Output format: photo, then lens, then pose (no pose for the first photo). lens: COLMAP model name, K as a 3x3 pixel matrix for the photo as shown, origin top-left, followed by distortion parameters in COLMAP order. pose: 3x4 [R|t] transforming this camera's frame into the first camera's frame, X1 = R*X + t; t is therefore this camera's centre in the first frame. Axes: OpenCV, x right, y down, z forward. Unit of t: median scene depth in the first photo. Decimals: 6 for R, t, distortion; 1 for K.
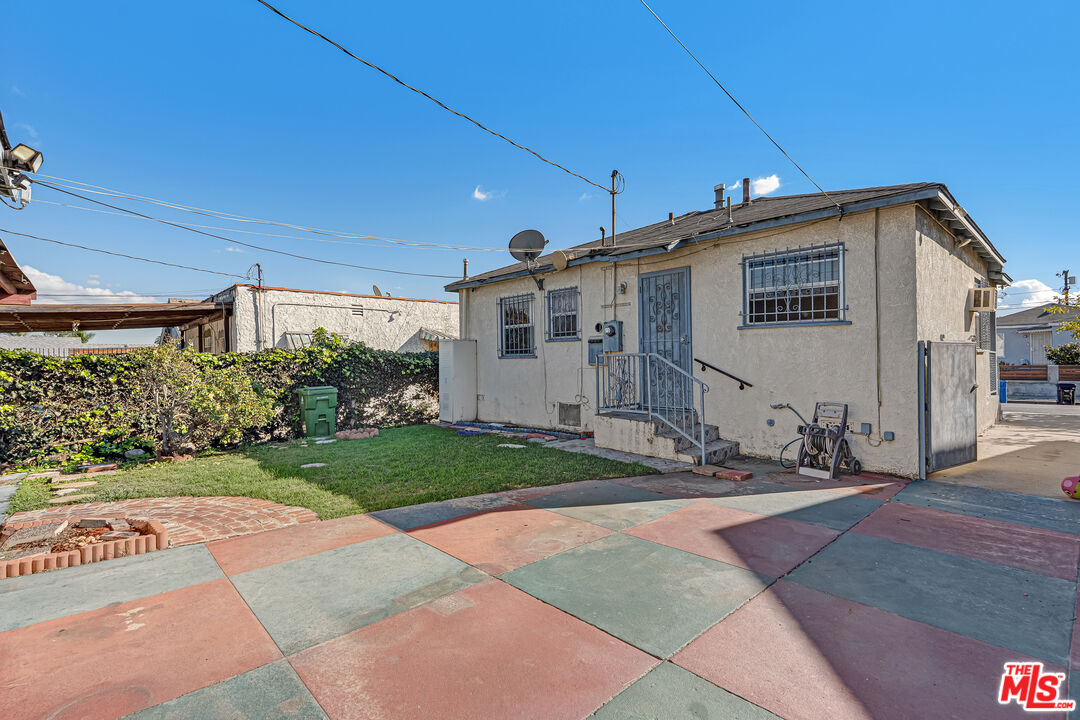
lens RADIAL K [[496.2, 0, 540.0], [0, 496.2, 360.0], [0, 0, 1]] dist [-0.012625, -0.000057]
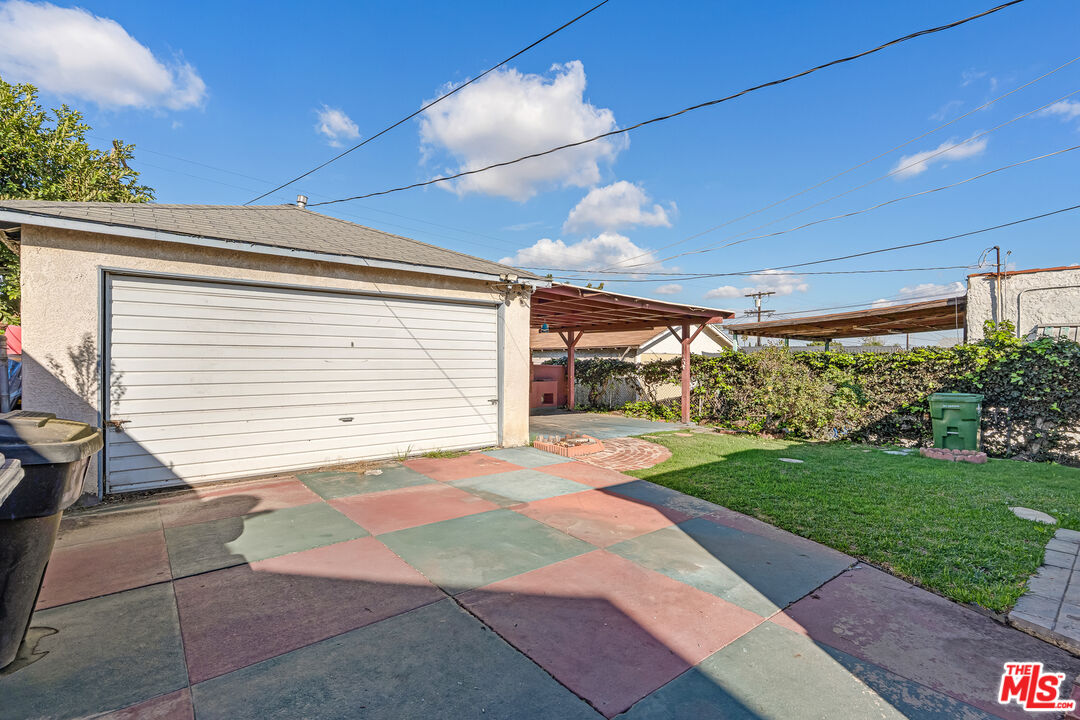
lens RADIAL K [[496.2, 0, 540.0], [0, 496.2, 360.0], [0, 0, 1]] dist [-0.012625, -0.000057]
pose [[-0.047393, 0.012299, -0.998801, 0.852845], [-0.010907, 0.999858, 0.012829, -0.009221], [0.998817, 0.011502, -0.047253, 0.735203]]
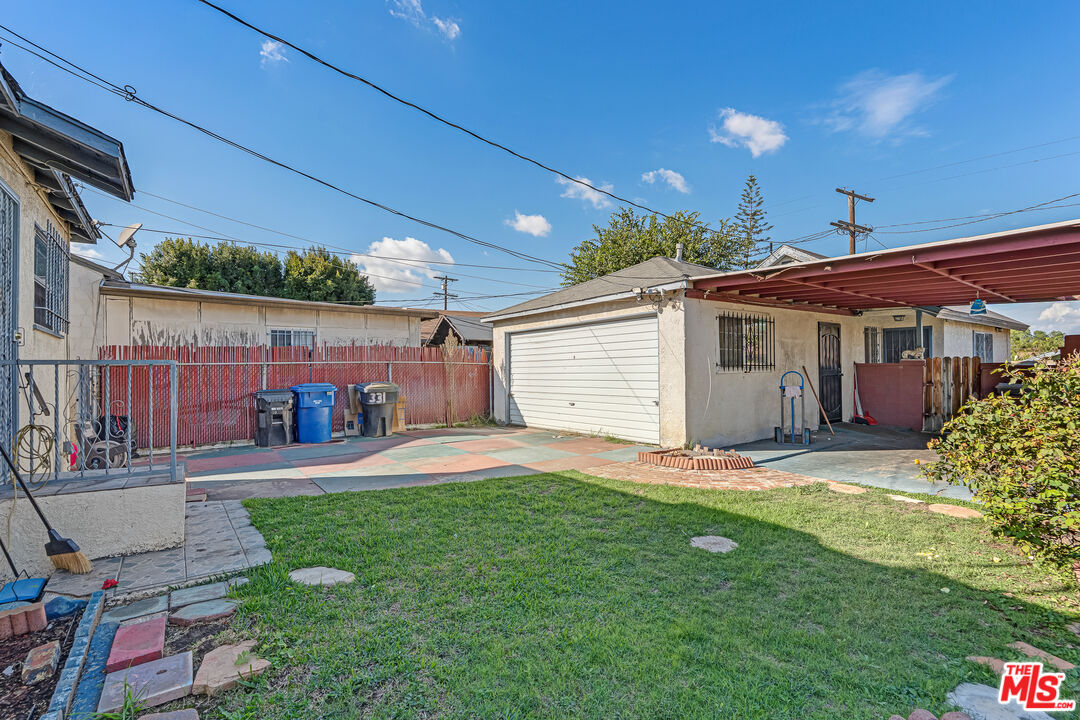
lens RADIAL K [[496.2, 0, 540.0], [0, 496.2, 360.0], [0, 0, 1]] dist [-0.012625, -0.000057]
pose [[-0.995601, 0.022496, 0.090956, -0.430396], [0.020727, 0.999578, -0.020352, 0.021368], [-0.091375, -0.018377, -0.995647, 2.214374]]
